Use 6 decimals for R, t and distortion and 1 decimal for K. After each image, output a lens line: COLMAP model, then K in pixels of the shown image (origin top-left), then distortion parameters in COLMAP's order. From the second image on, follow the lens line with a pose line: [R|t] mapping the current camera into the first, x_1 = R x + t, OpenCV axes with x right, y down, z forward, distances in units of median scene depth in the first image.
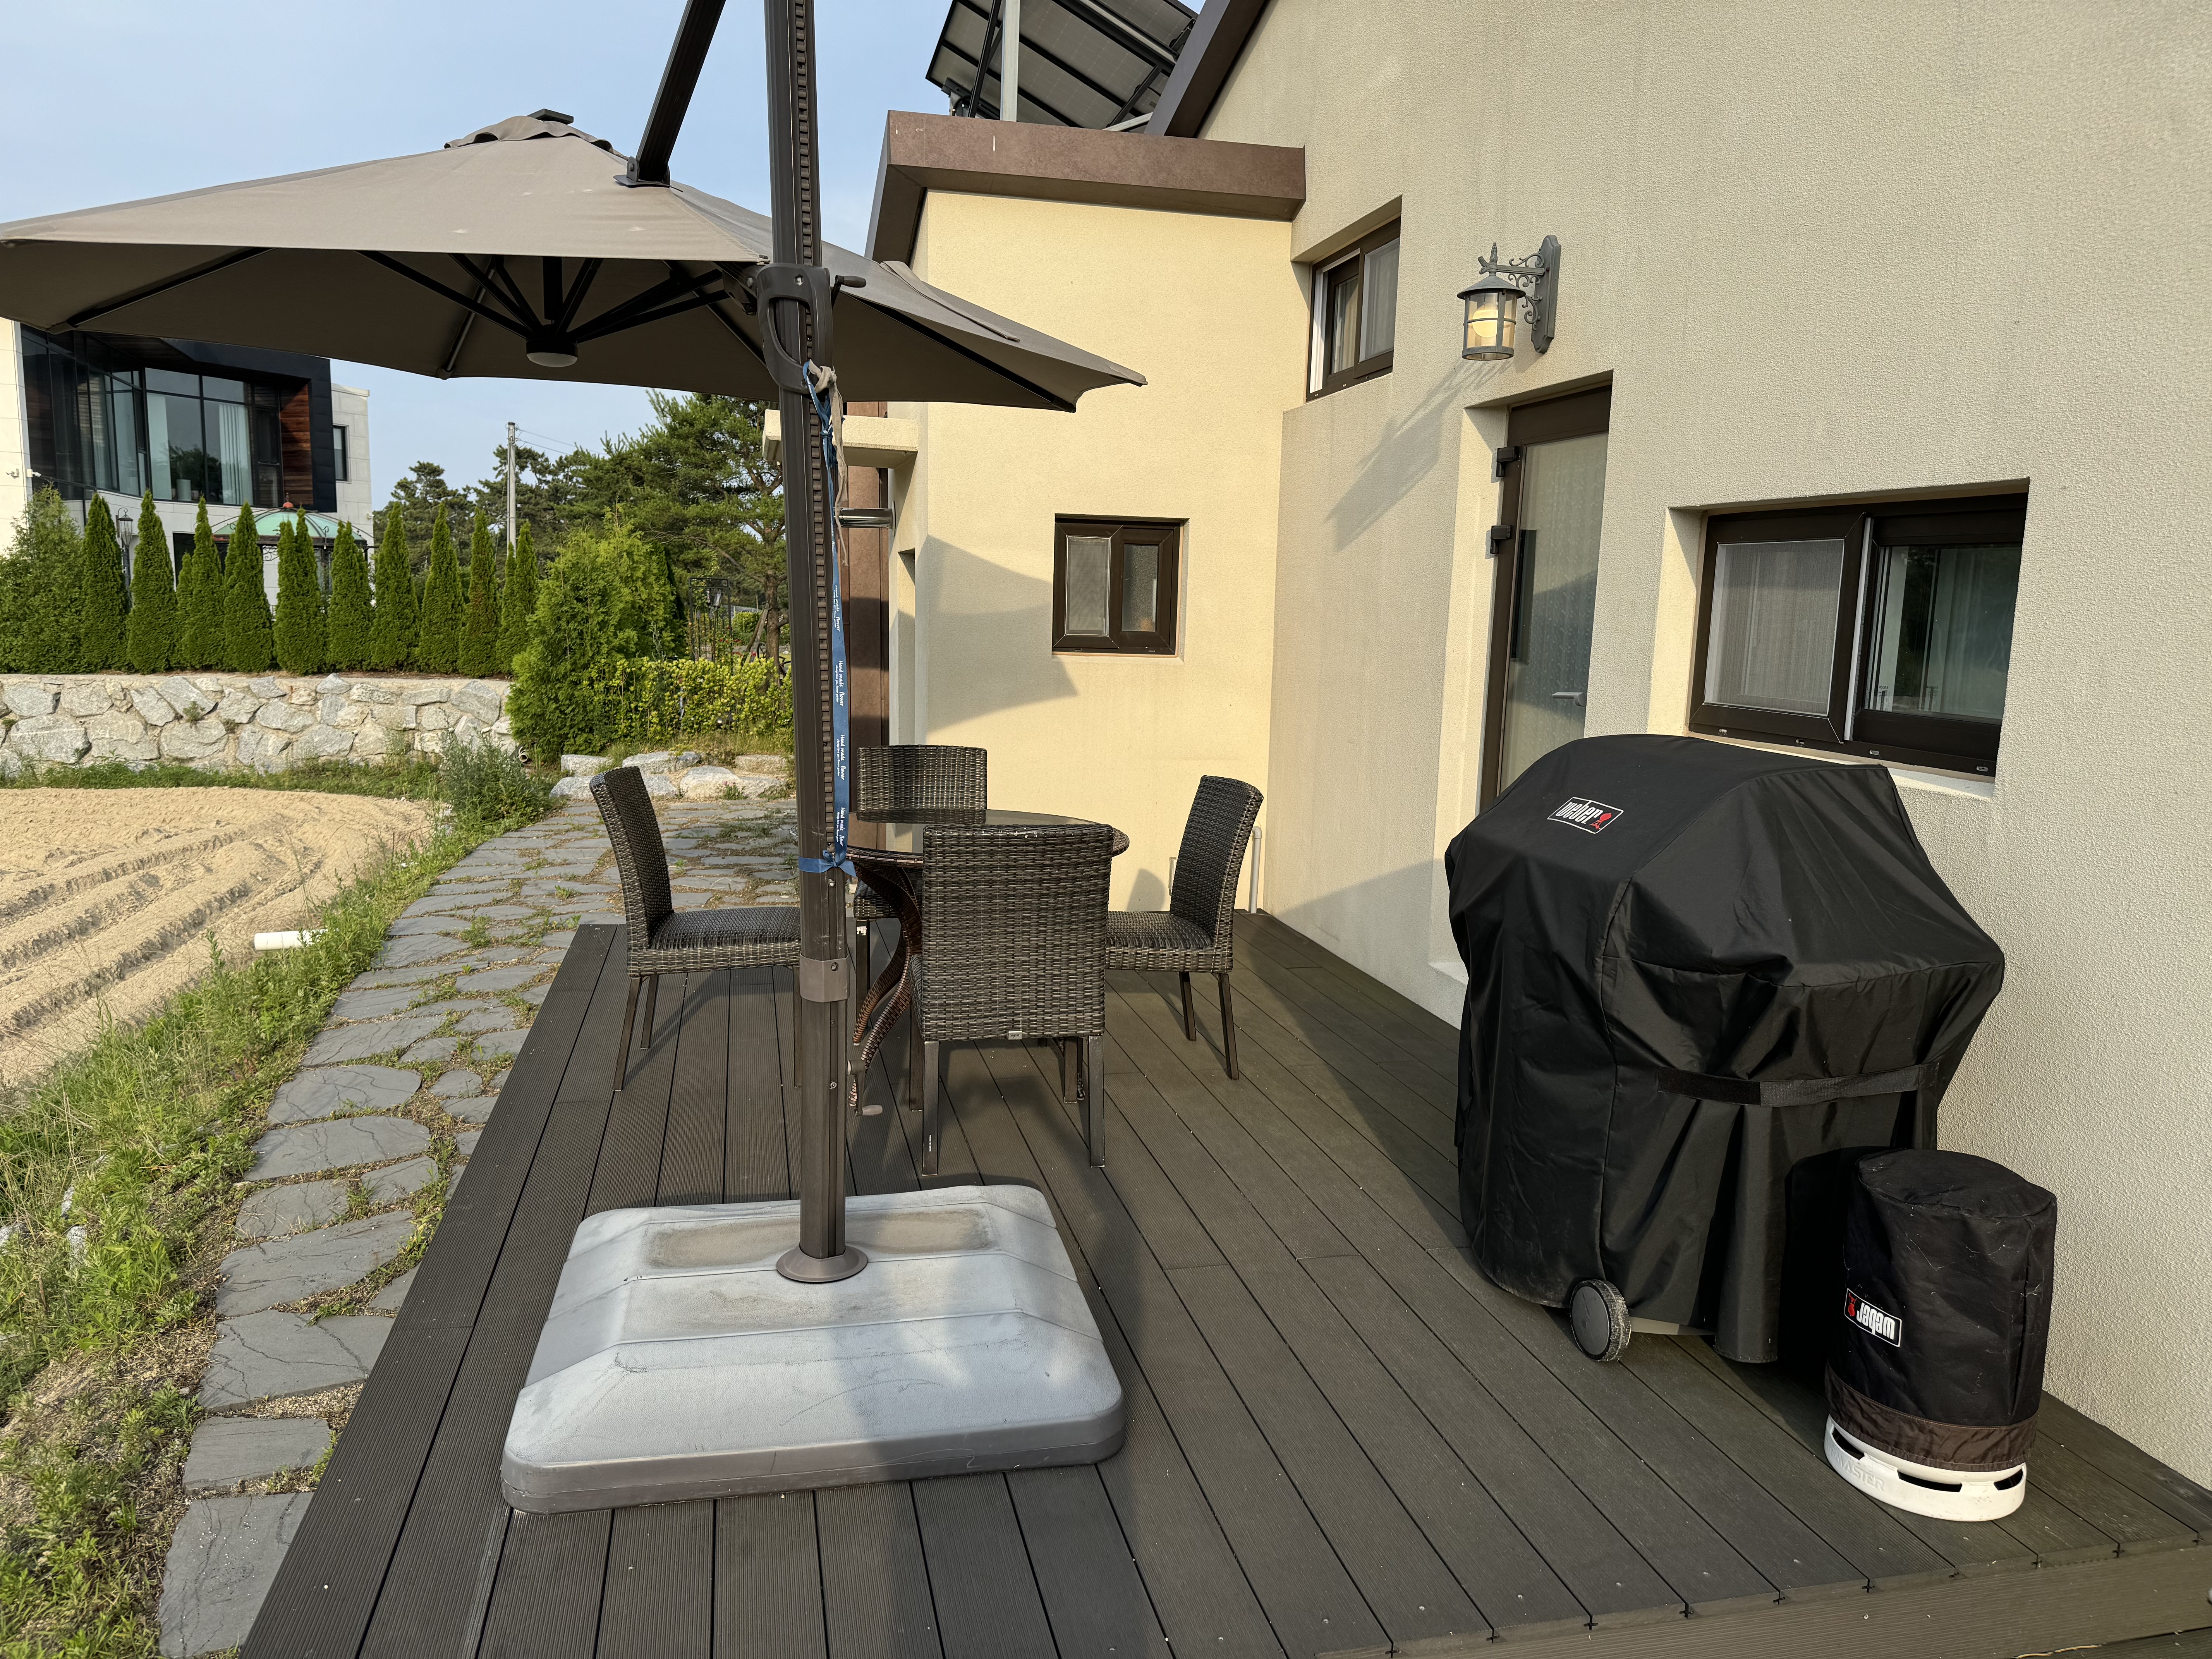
lens RADIAL K [[1495.0, 0, 1118.4], [0, 1495.0, 864.2], [0, 0, 1]] dist [0.046855, -0.027348]
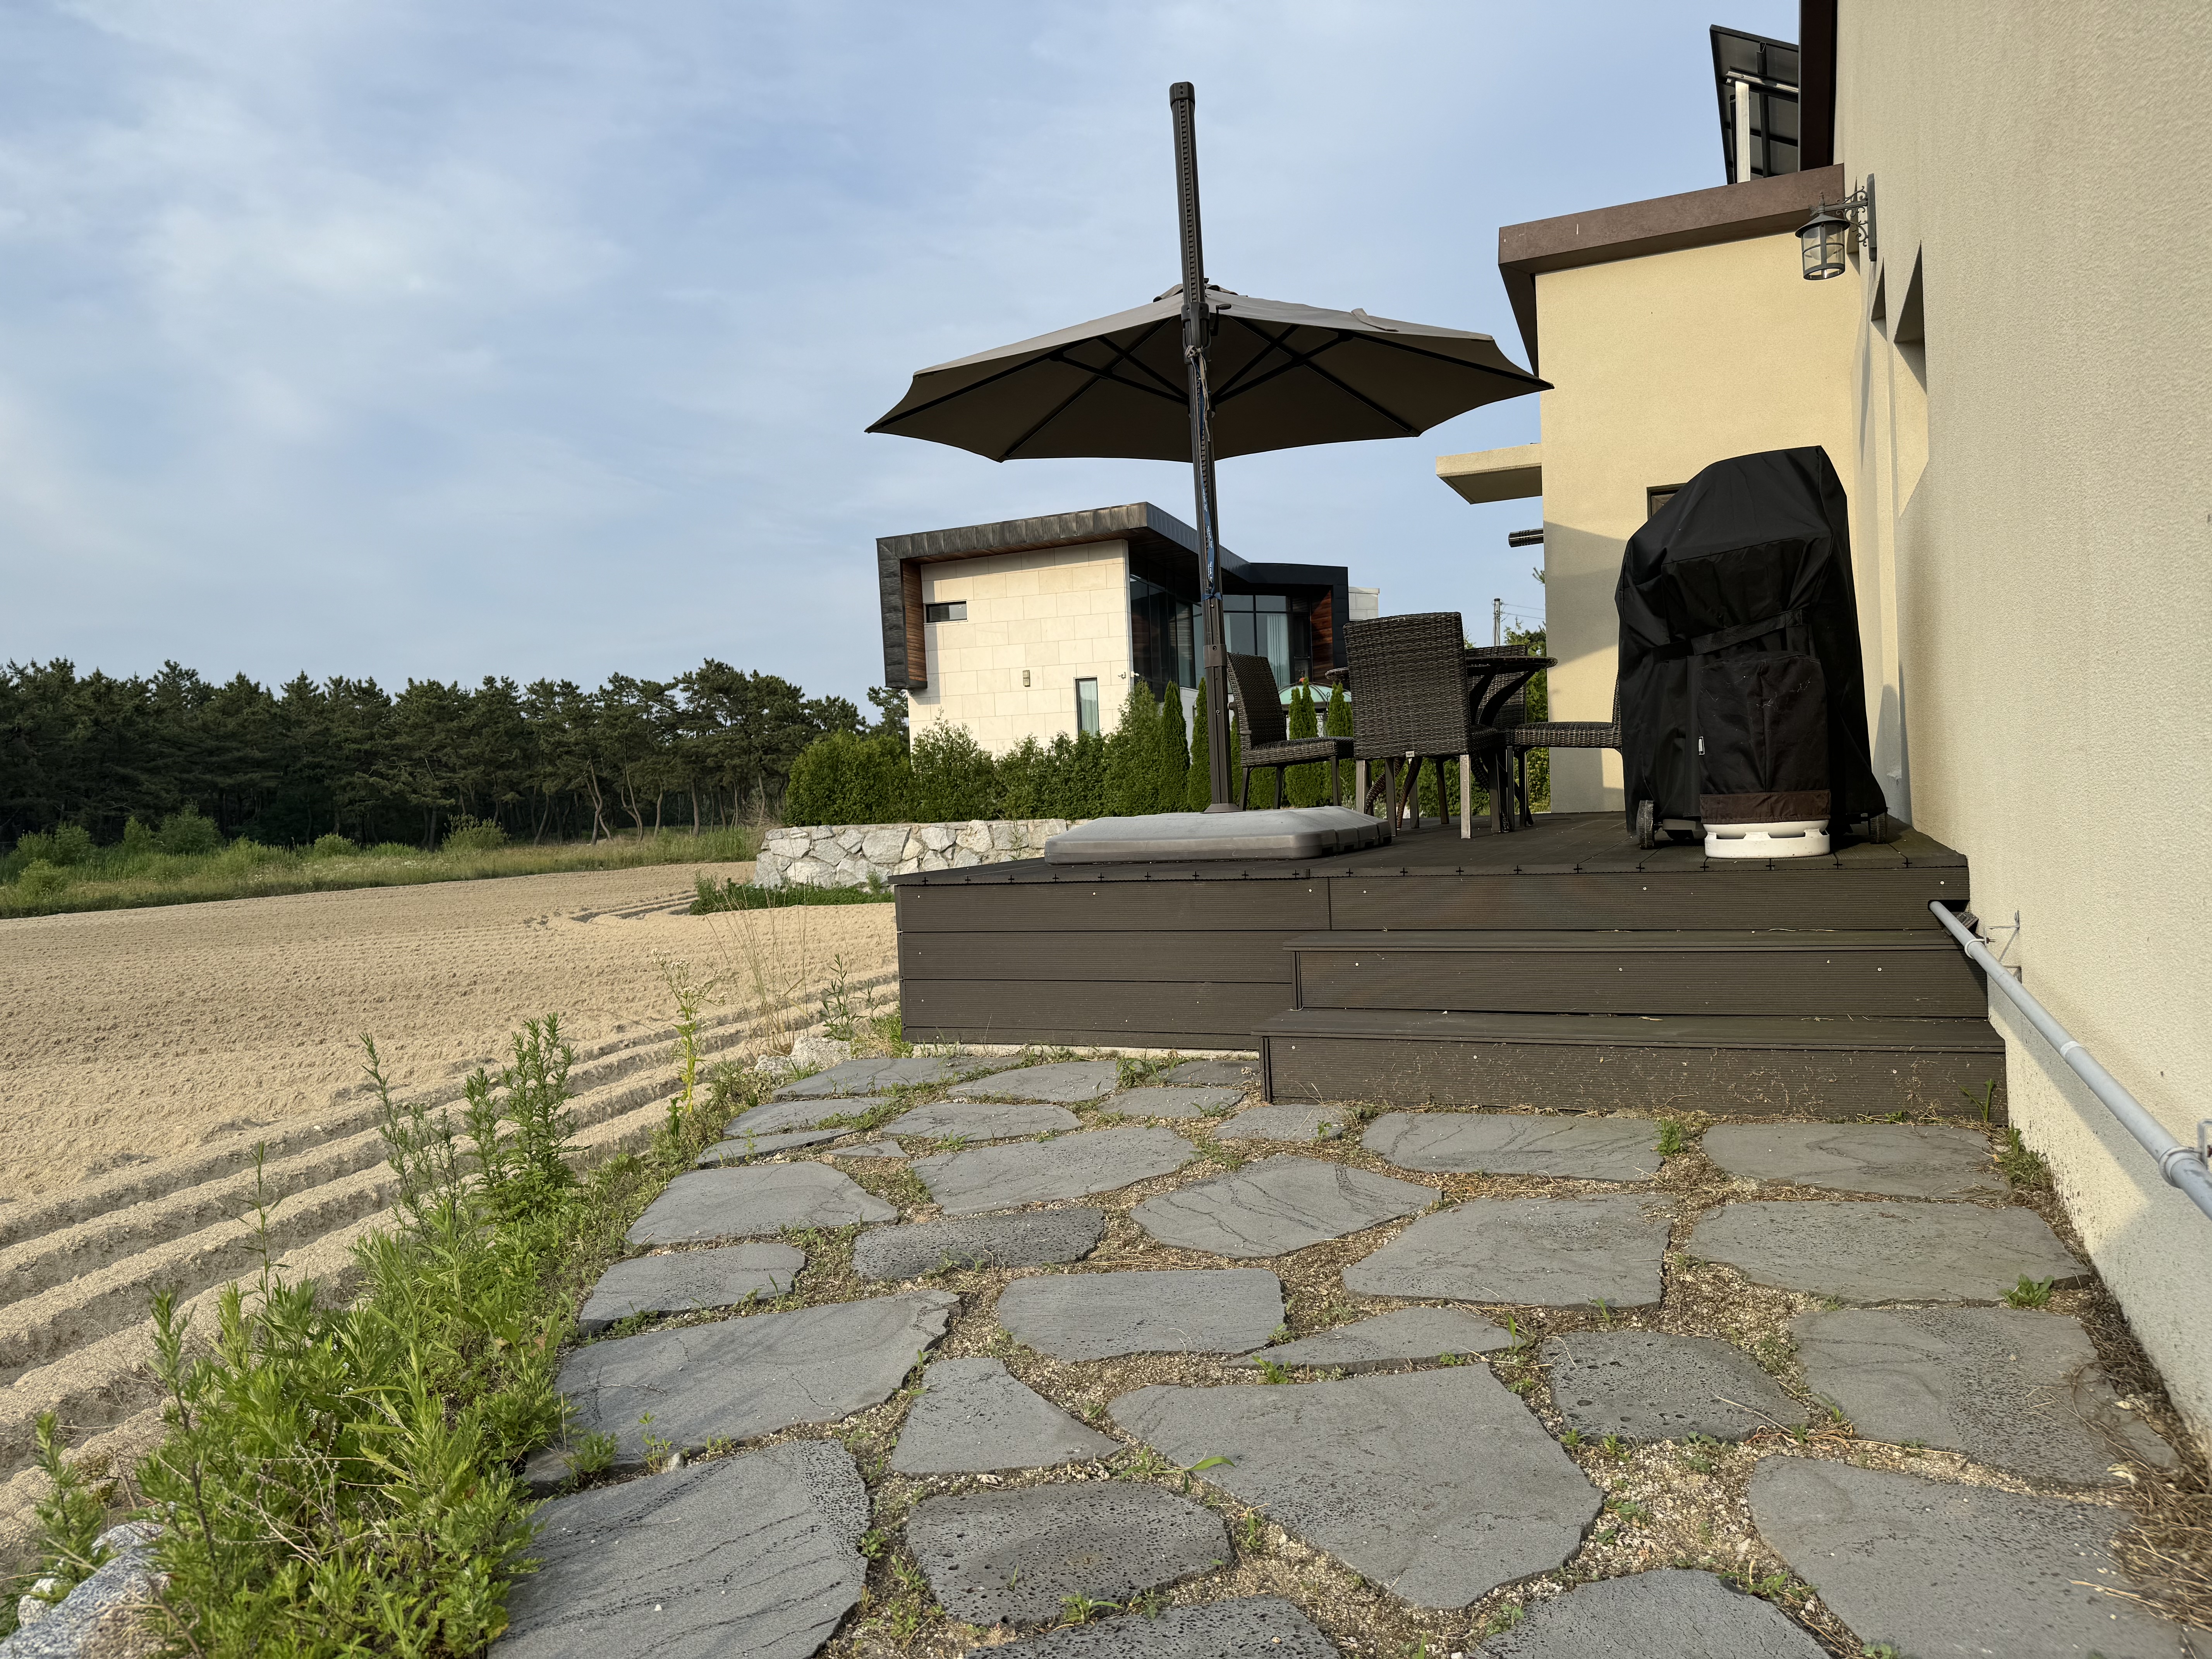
lens RADIAL K [[1495.0, 0, 1104.4], [0, 1495.0, 832.7], [0, 0, 1]] dist [0.046855, -0.027348]
pose [[0.790853, -0.049920, -0.609967, 0.377579], [-0.030953, 0.992130, -0.121329, 0.236629], [0.611223, 0.114834, 0.783083, -0.257945]]
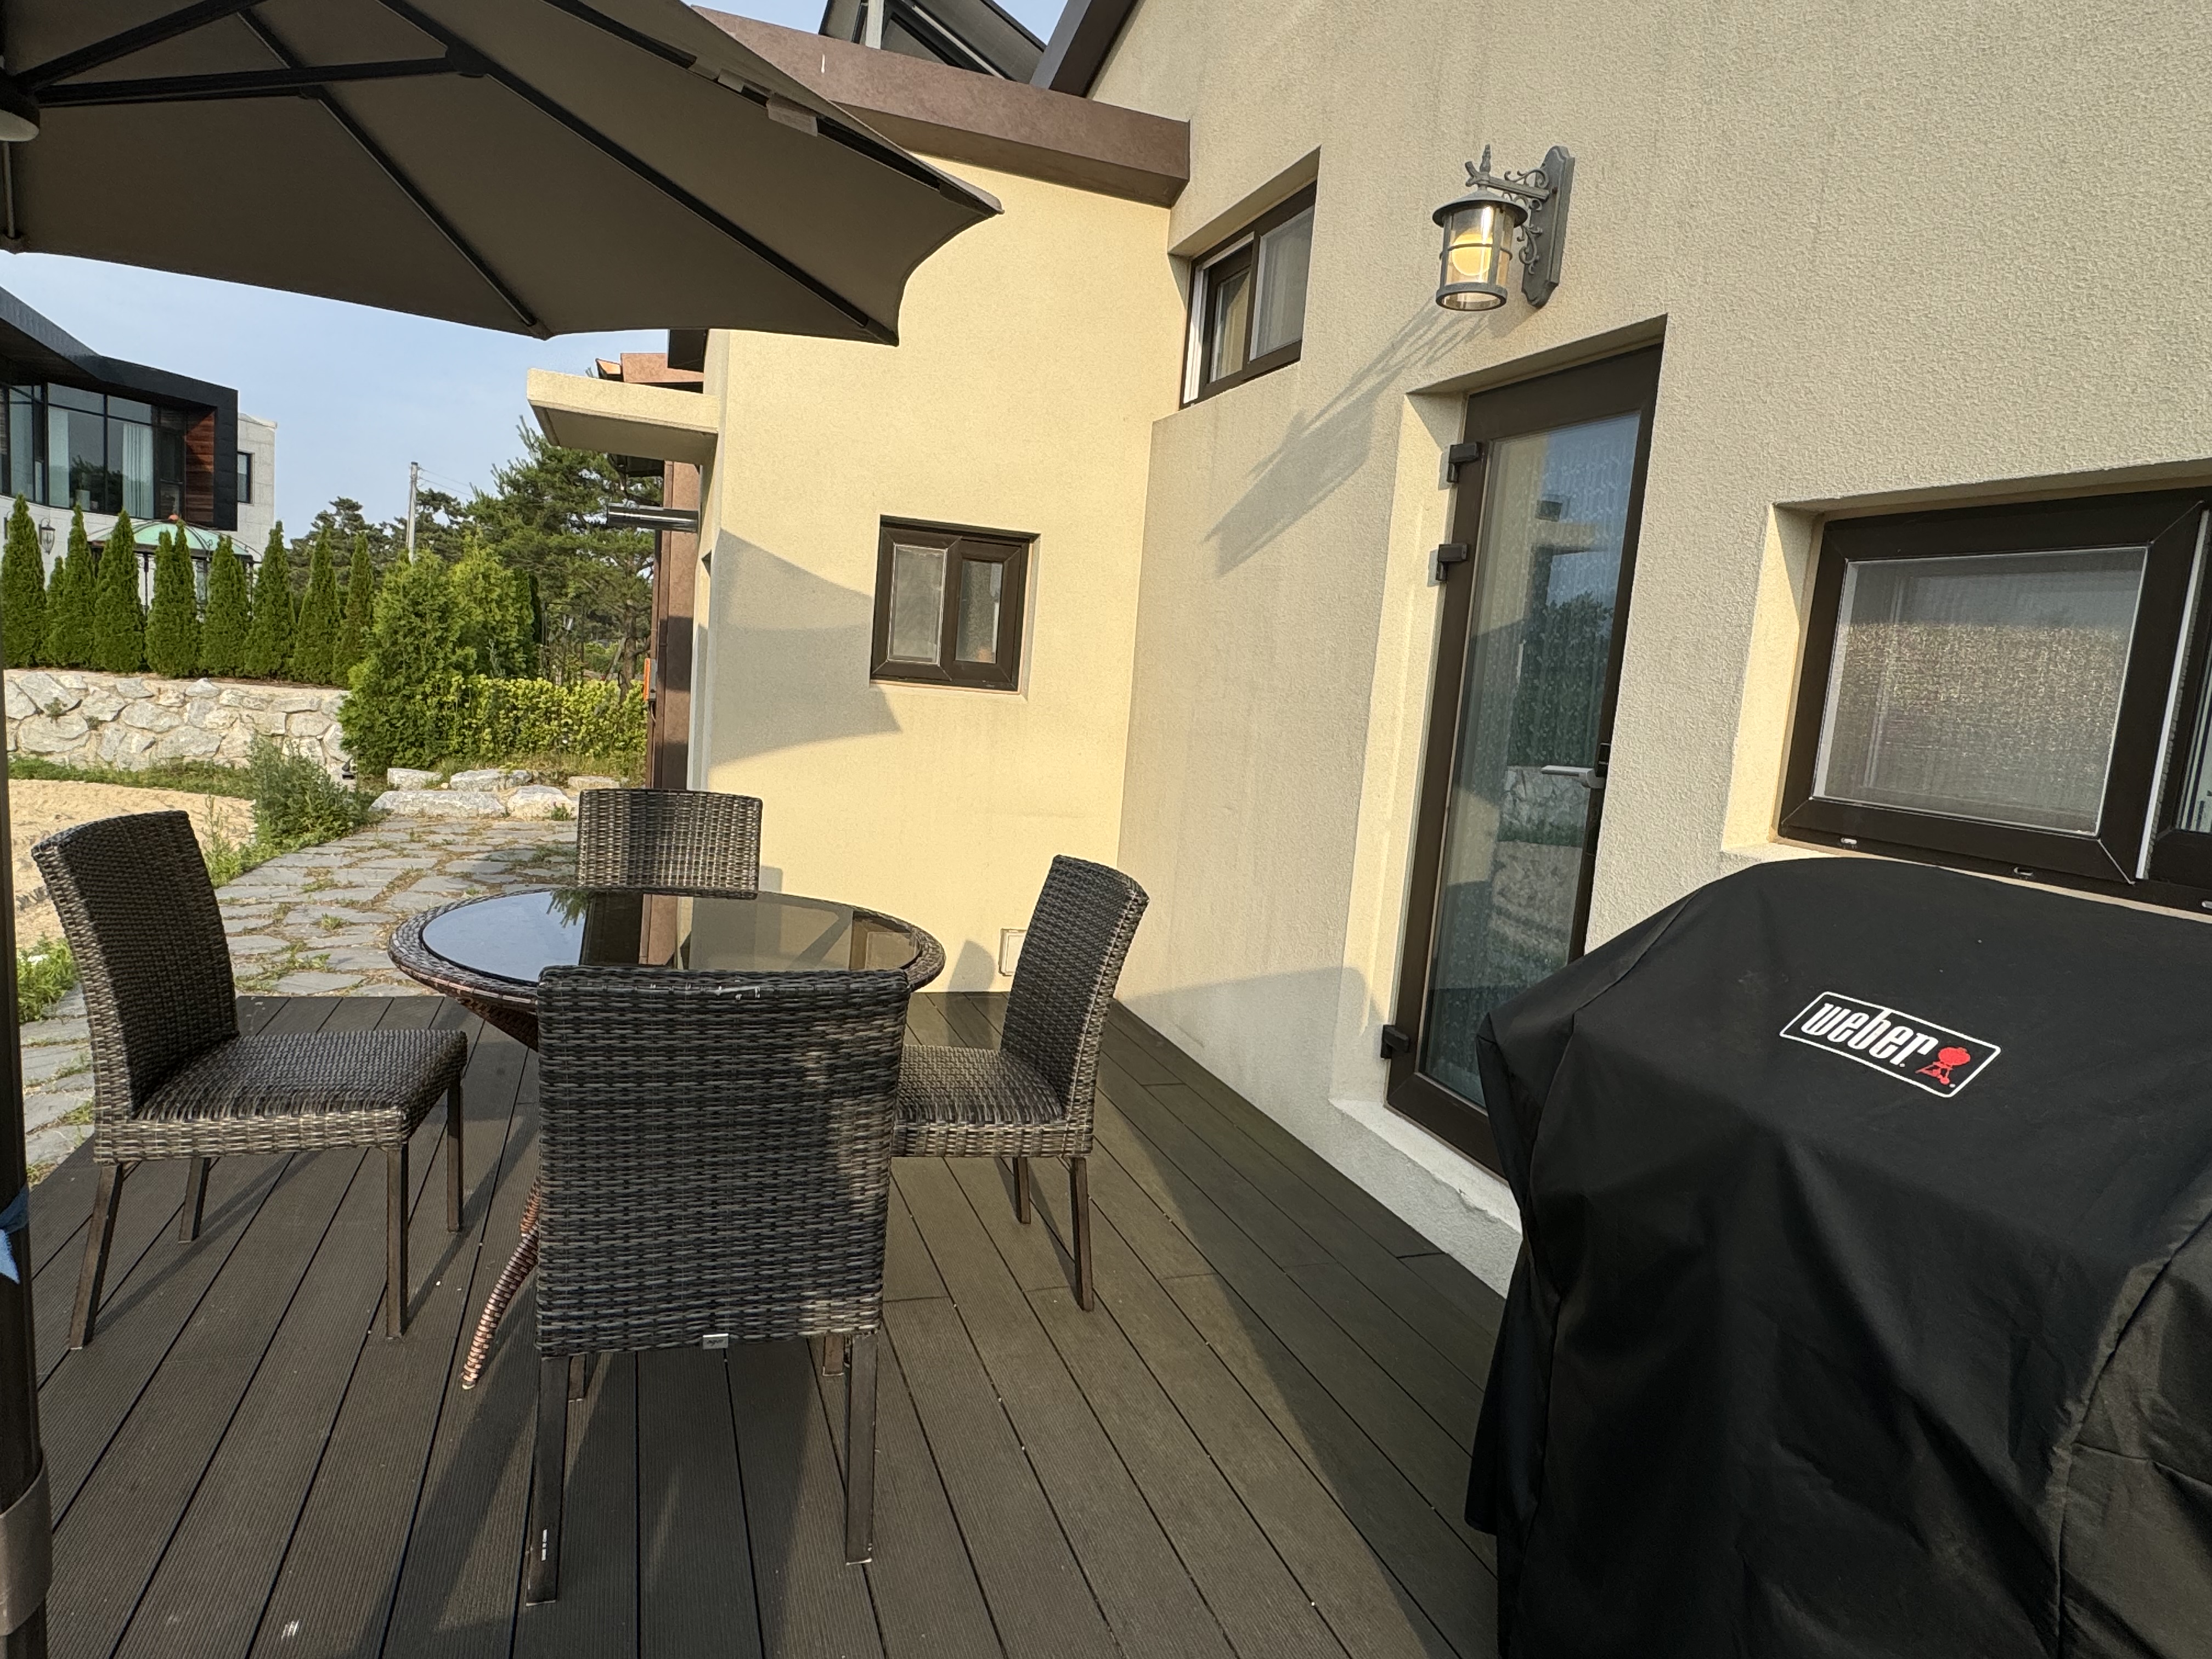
lens RADIAL K [[1276.6, 0, 1103.1], [0, 1276.6, 842.2], [0, 0, 1]] dist [-0.006793, 0.005609]
pose [[0.992490, 0.041494, 0.115070, 0.006681], [-0.037842, 0.998714, -0.033746, -0.034705], [-0.116322, 0.029138, 0.992784, 0.296877]]
